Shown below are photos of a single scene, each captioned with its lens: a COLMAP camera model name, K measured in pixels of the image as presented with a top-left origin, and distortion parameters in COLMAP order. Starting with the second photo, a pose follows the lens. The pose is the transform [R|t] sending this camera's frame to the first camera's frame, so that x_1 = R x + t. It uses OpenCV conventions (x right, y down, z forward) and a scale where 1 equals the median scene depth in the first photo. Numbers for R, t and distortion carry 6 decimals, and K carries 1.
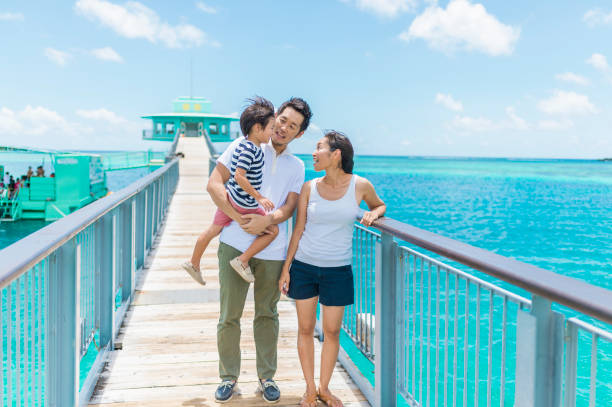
lens RADIAL K [[572.0, 0, 305.9], [0, 572.0, 195.4], [0, 0, 1]] dist [0.005558, 0.008970]
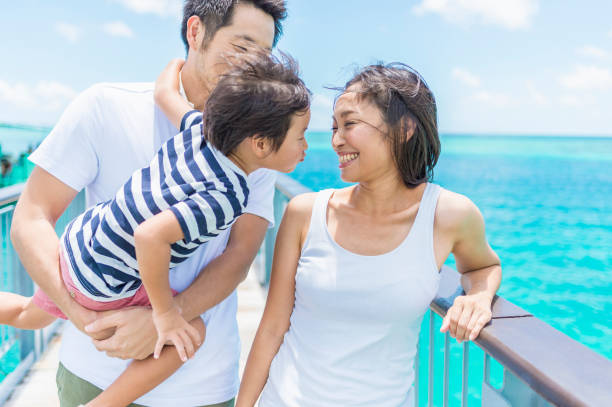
lens RADIAL K [[530.7, 0, 306.3], [0, 530.7, 203.4], [0, 0, 1]] dist [0.003482, 0.001161]
pose [[0.999695, 0.003889, -0.024407, 0.011432], [-0.002330, 0.997975, 0.063560, -0.029410], [0.024605, -0.063484, 0.997679, 0.438030]]
